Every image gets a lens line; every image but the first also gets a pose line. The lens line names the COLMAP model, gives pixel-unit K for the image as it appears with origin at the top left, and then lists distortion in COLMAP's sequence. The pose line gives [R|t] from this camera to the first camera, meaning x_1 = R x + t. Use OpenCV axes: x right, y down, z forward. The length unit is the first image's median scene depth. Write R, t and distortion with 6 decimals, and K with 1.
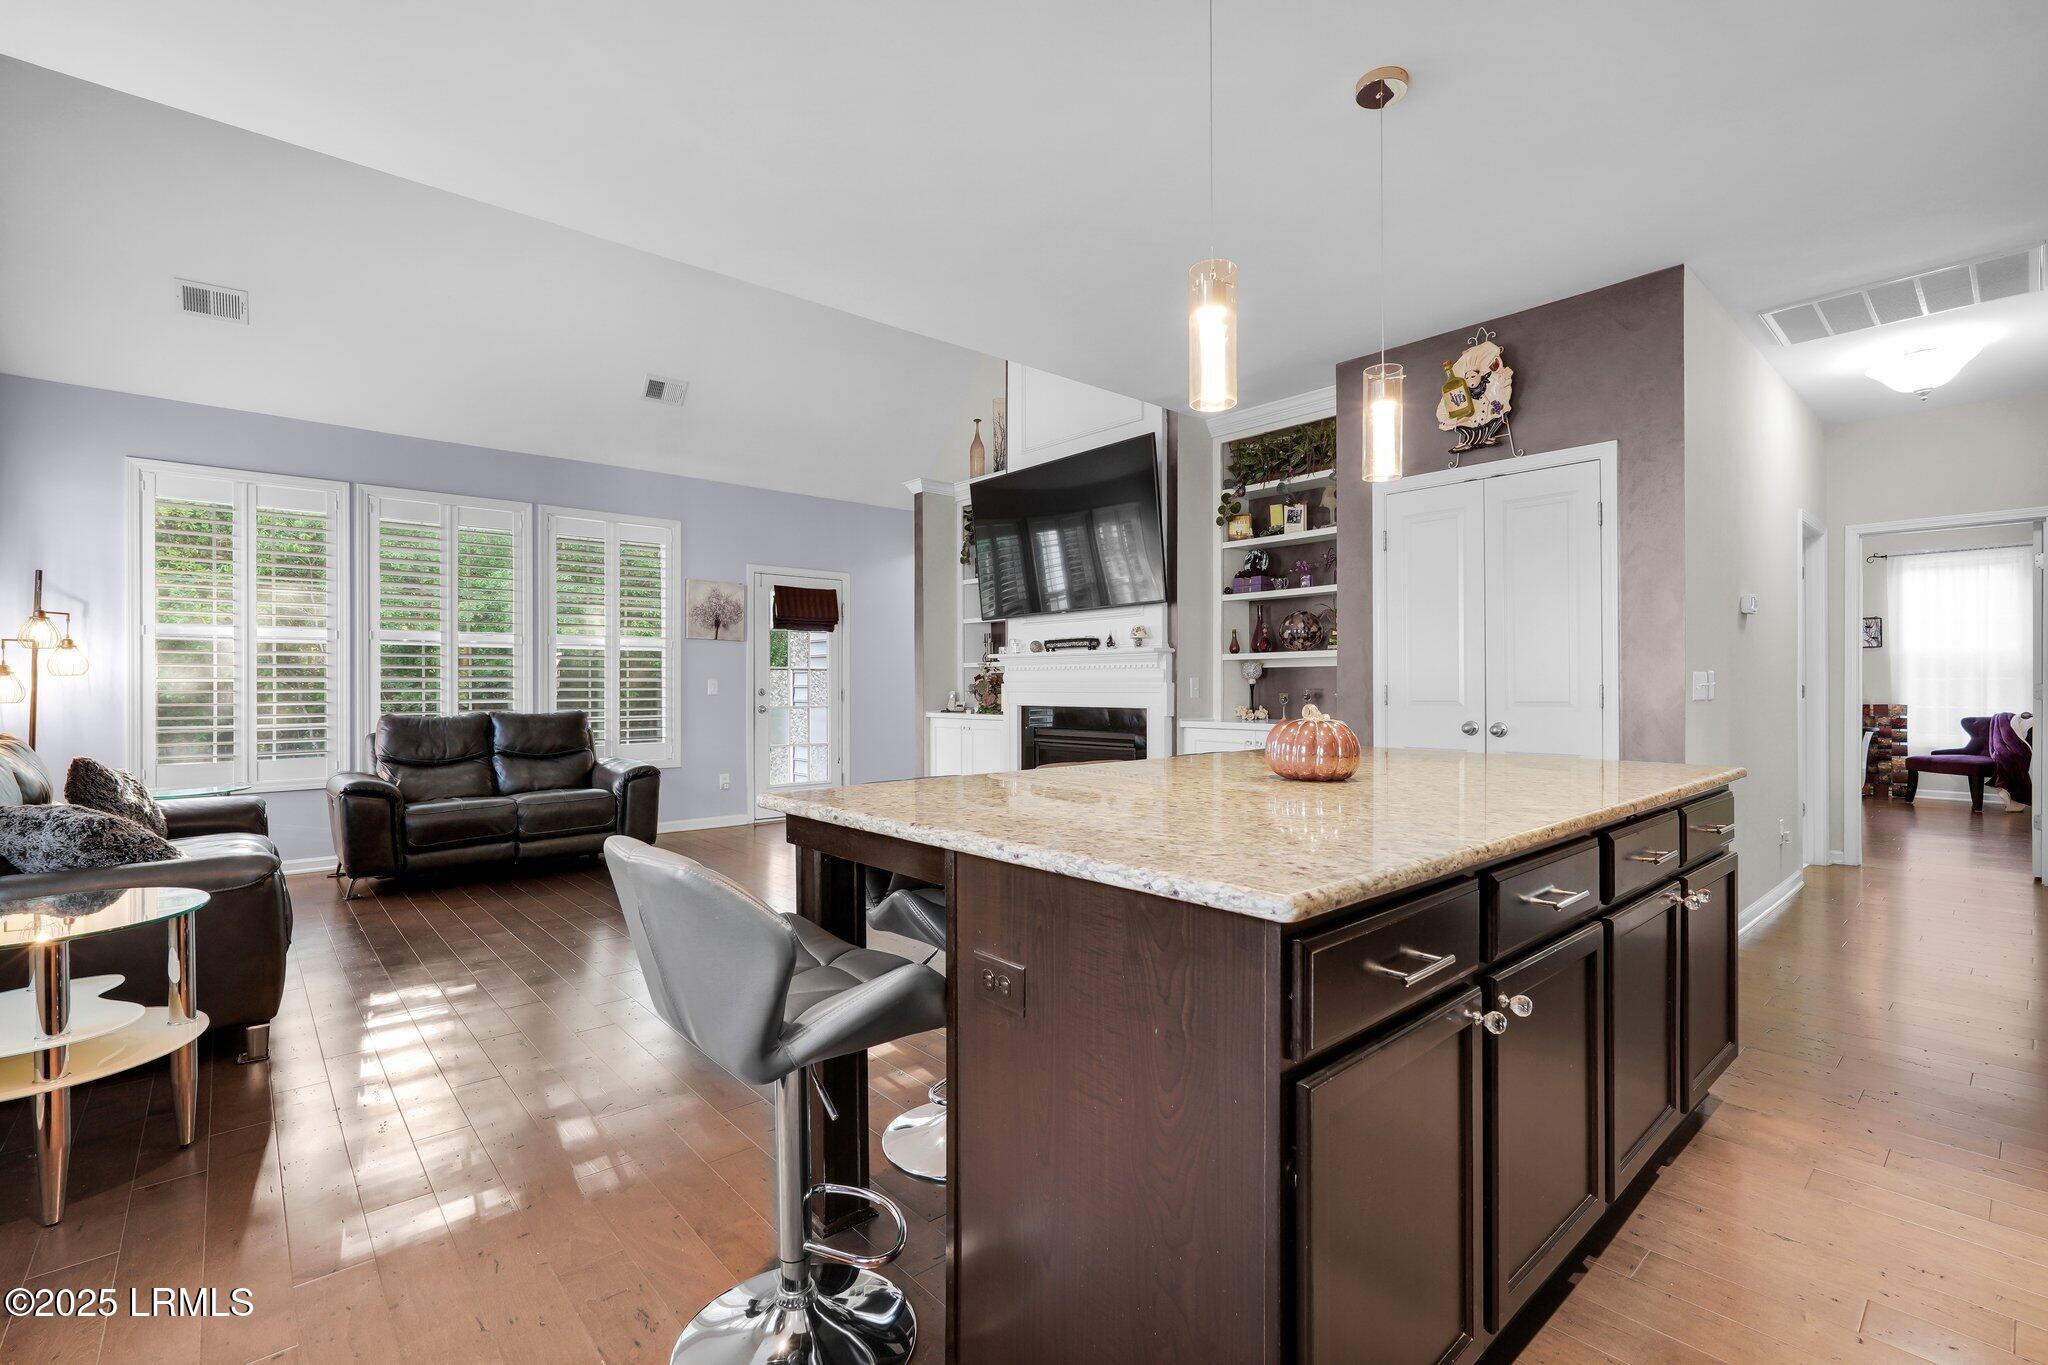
lens RADIAL K [[922.0, 0, 1015.0], [0, 922.0, 686.0], [0, 0, 1]] dist [-0.007101, 0.004246]
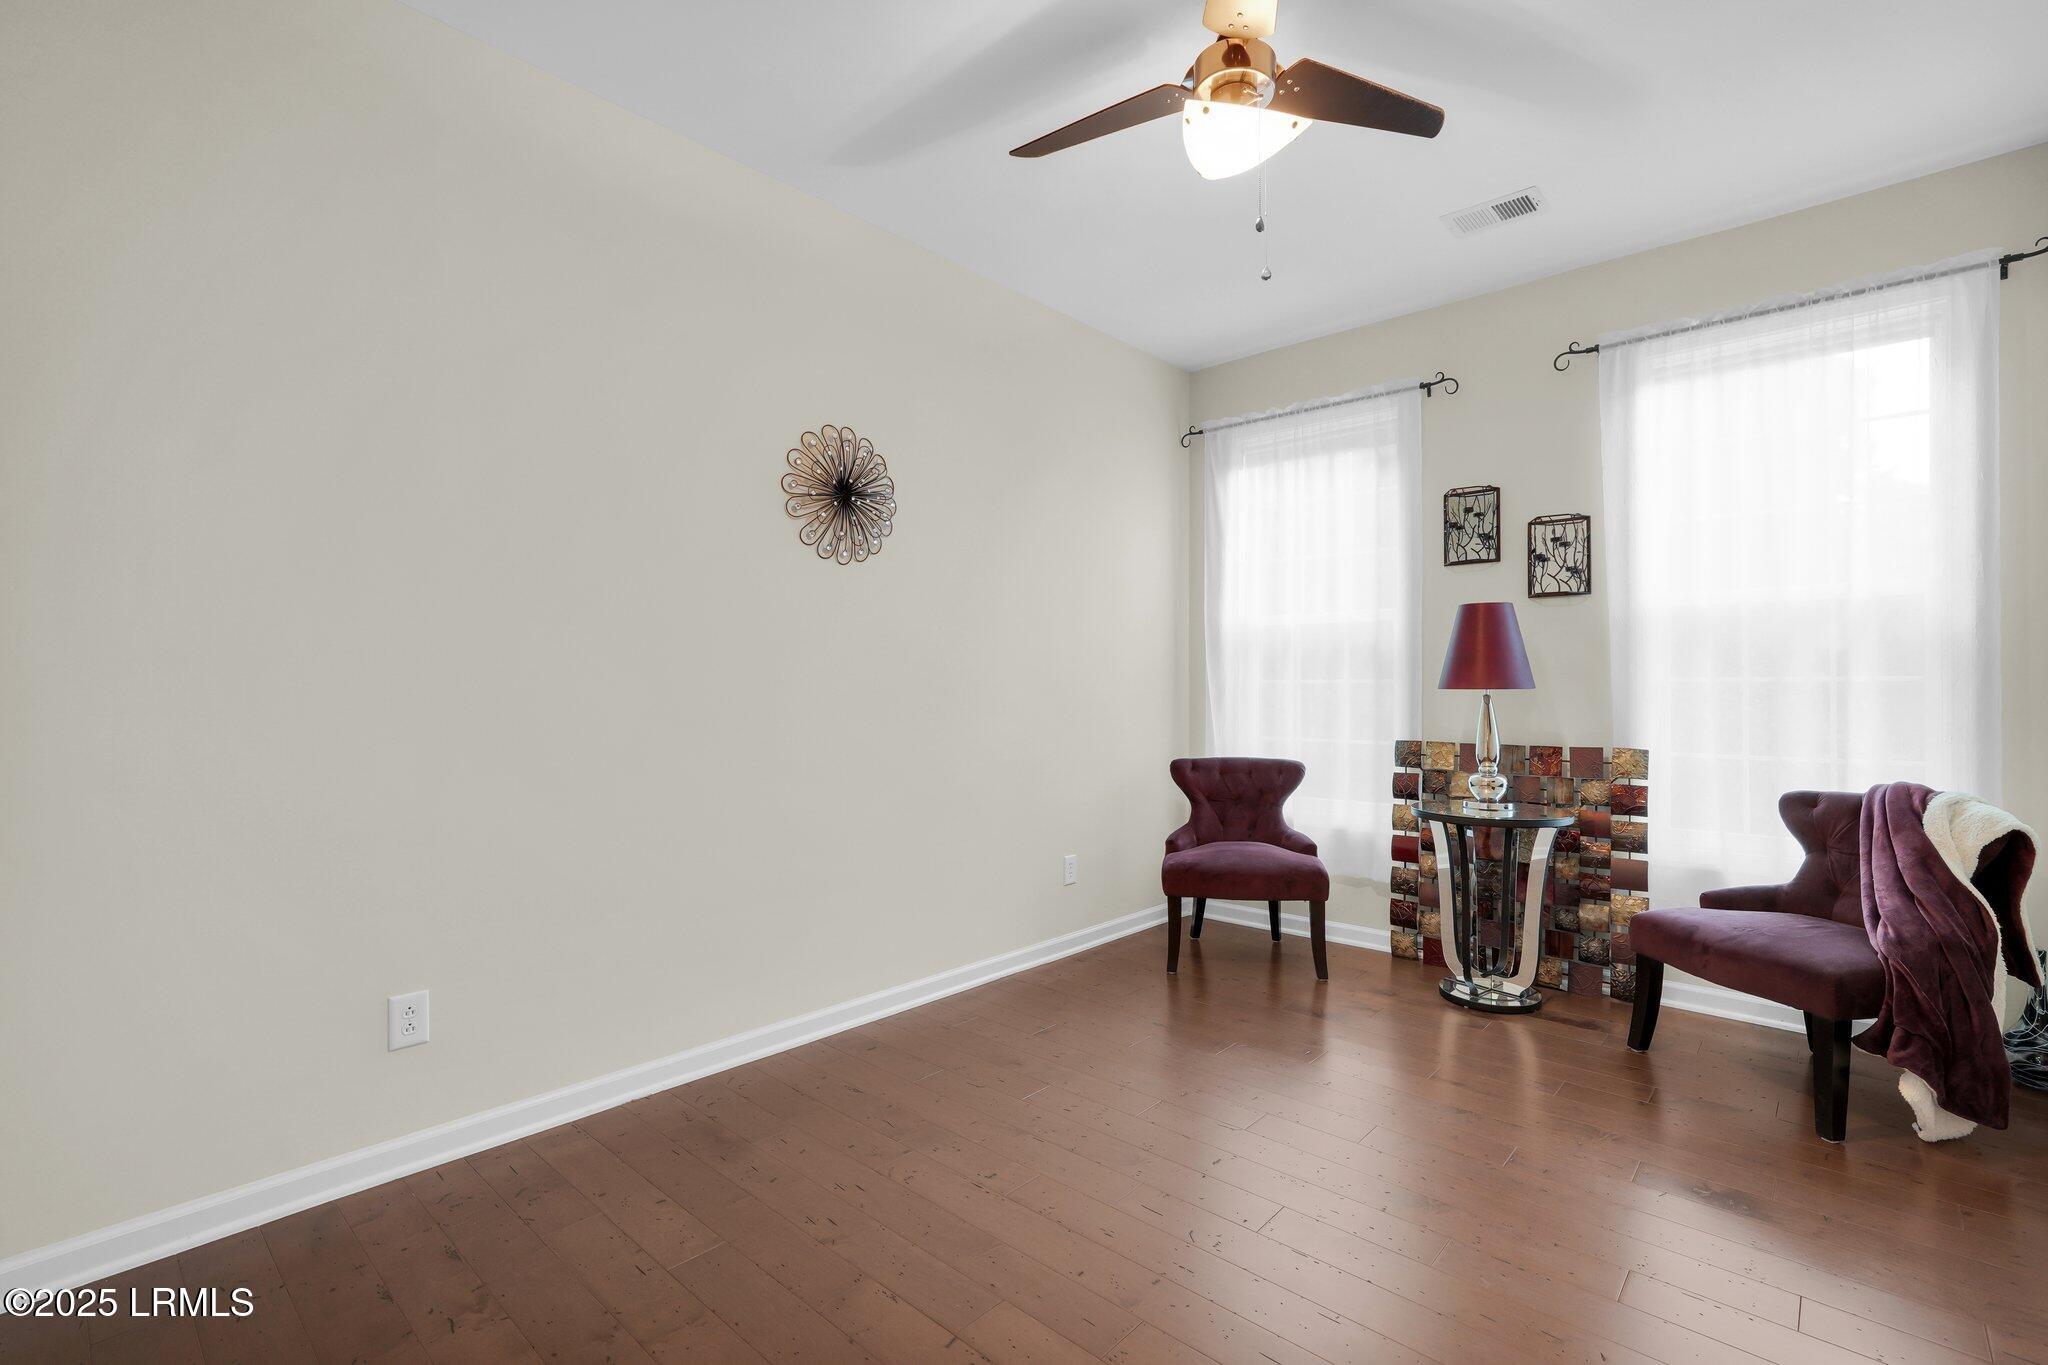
lens RADIAL K [[922.0, 0, 1019.9], [0, 922.0, 683.7], [0, 0, 1]] dist [-0.007101, 0.004246]
pose [[0.994048, 0.005546, 0.108806, 0.695355], [-0.004773, 0.999961, -0.007364, -0.002075], [-0.108842, 0.006801, 0.994036, 0.675875]]
